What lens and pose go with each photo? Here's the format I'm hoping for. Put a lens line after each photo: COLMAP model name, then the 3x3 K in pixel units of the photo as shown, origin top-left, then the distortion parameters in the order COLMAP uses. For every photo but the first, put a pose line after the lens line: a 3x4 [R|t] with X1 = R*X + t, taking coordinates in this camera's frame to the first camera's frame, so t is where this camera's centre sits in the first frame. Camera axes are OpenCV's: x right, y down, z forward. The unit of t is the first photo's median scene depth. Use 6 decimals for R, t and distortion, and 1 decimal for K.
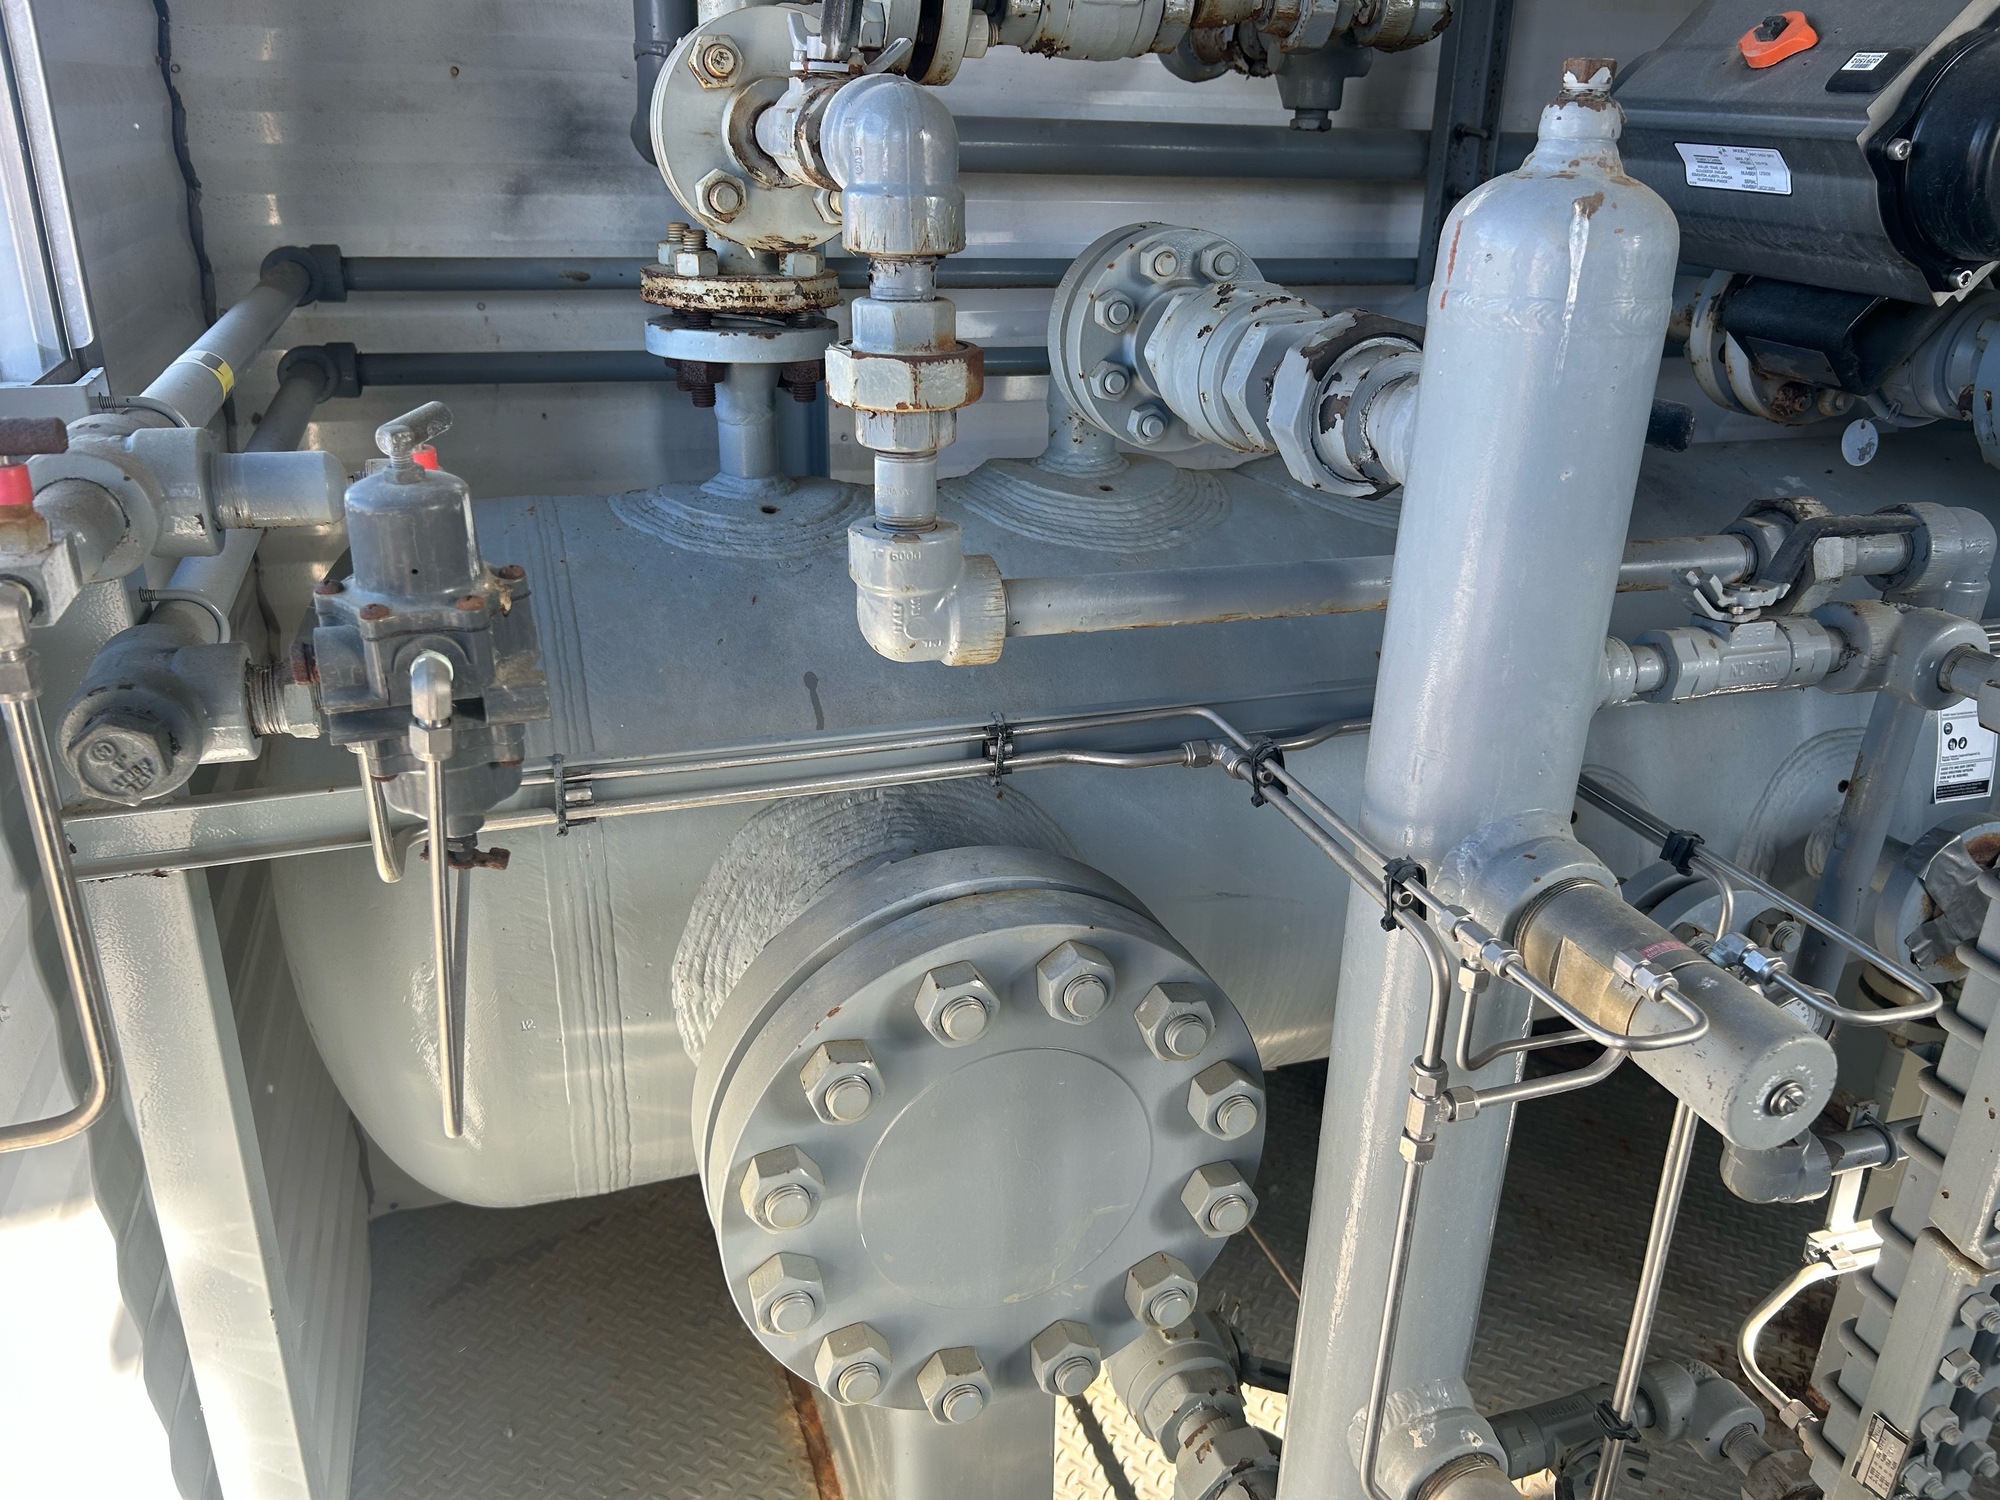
lens RADIAL K [[1515.2, 0, 997.6], [0, 1515.2, 762.0], [0, 0, 1]] dist [0.038580, -0.053812]
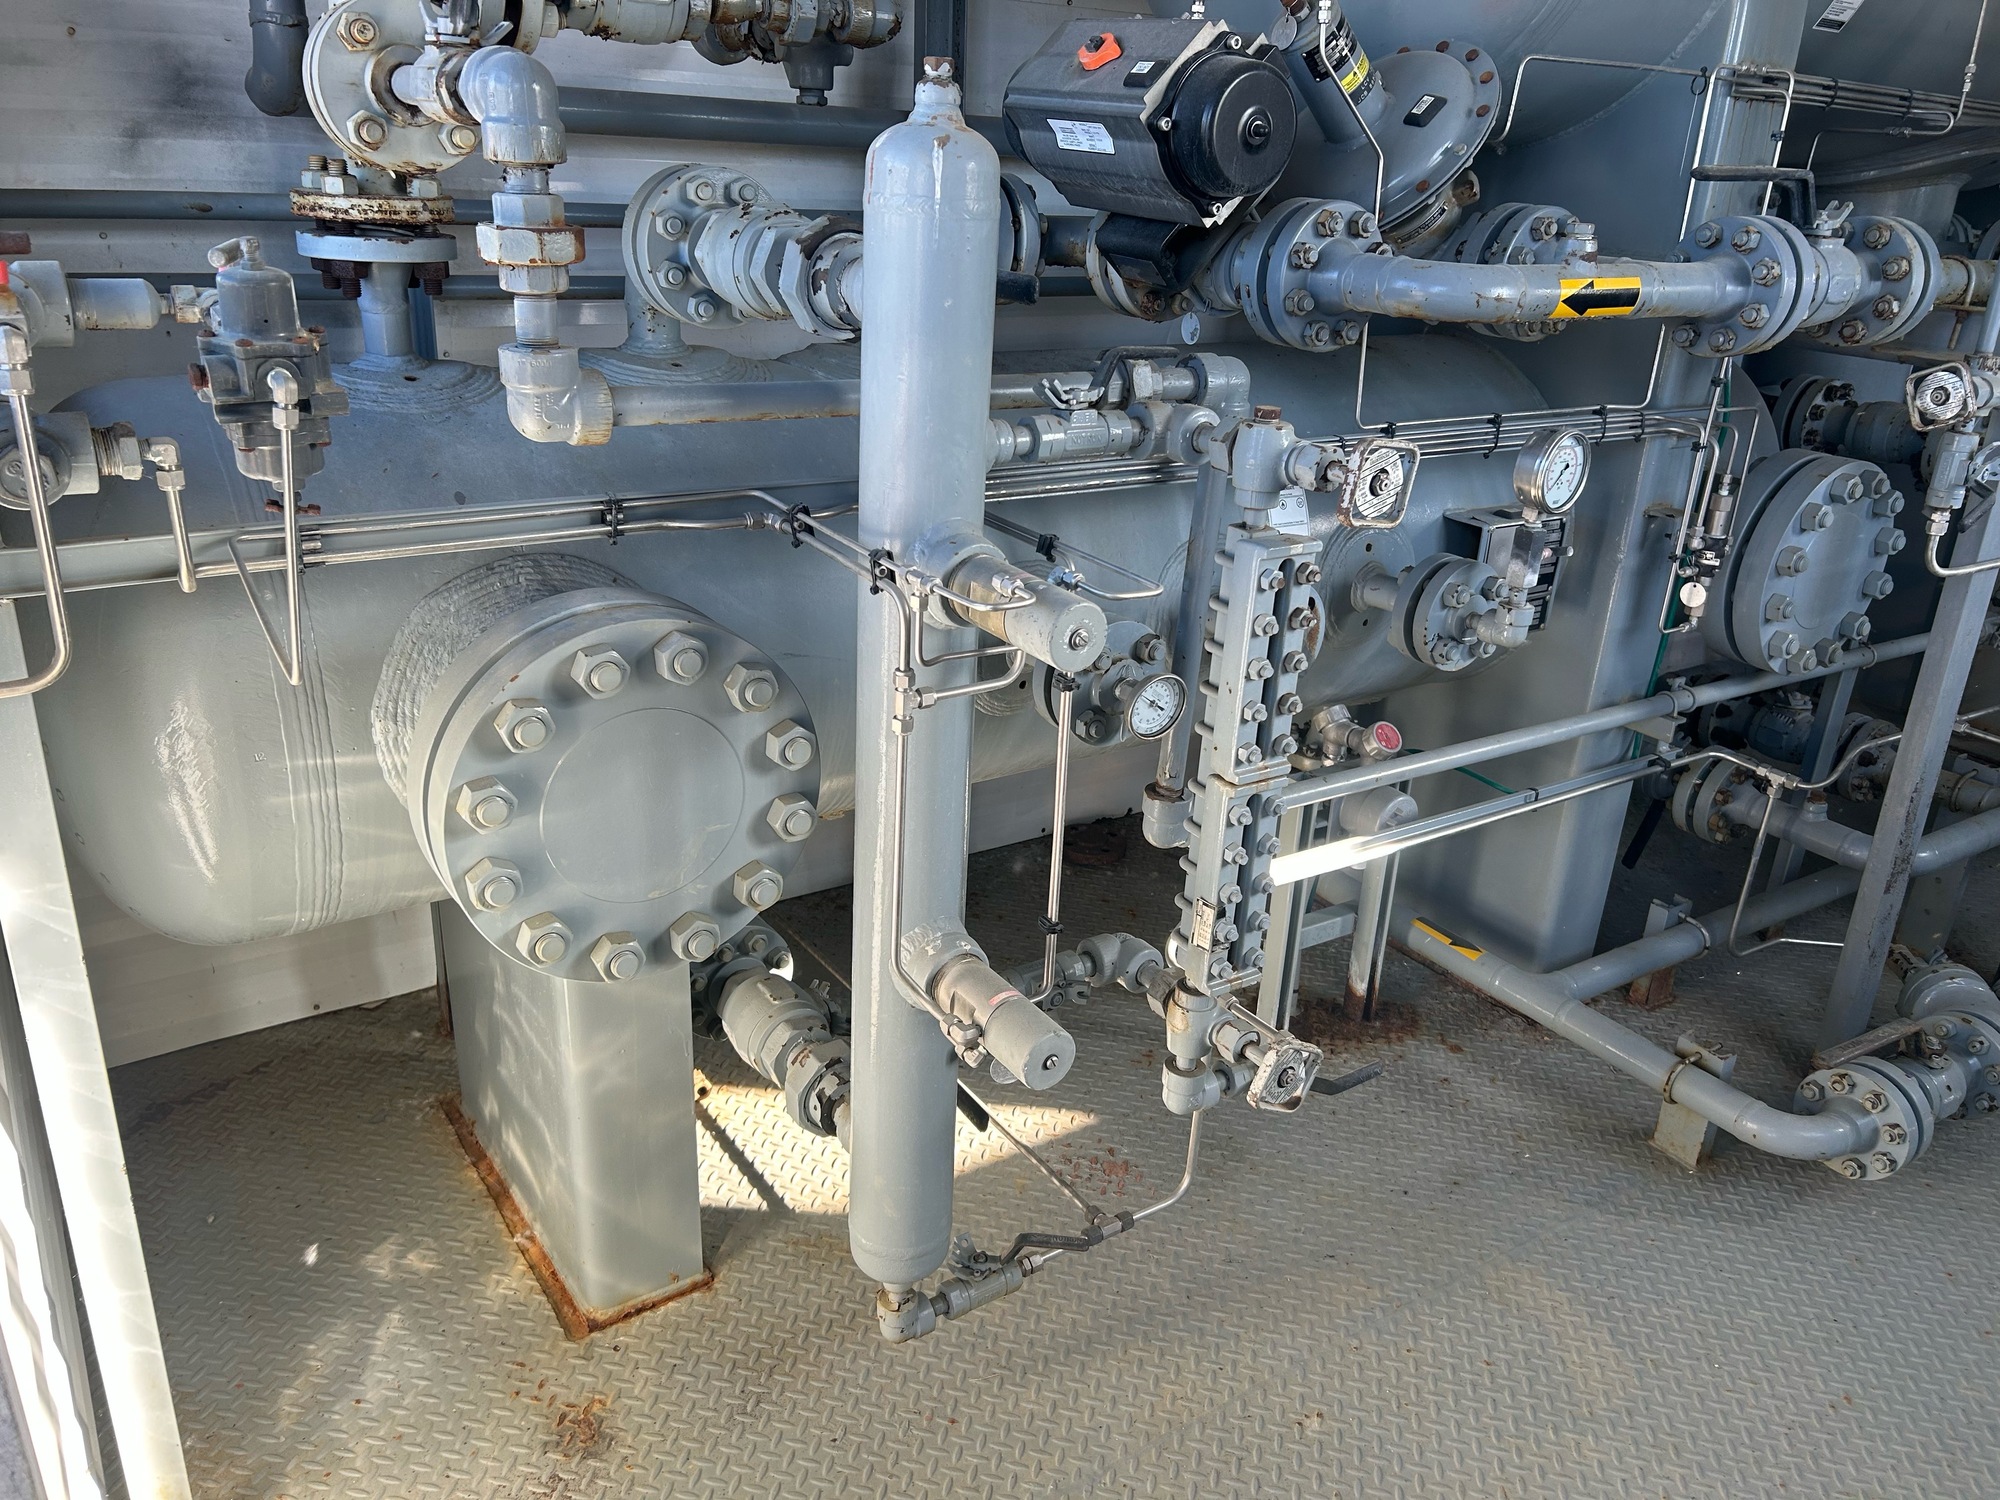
lens RADIAL K [[1511.6, 0, 1008.0], [0, 1511.6, 752.8], [0, 0, 1]] dist [0.051726, -0.067138]
pose [[0.961389, -0.077829, 0.263958, -0.035533], [0.077707, 0.996916, 0.010921, 0.217838], [-0.263994, 0.010012, 0.964472, -0.472980]]
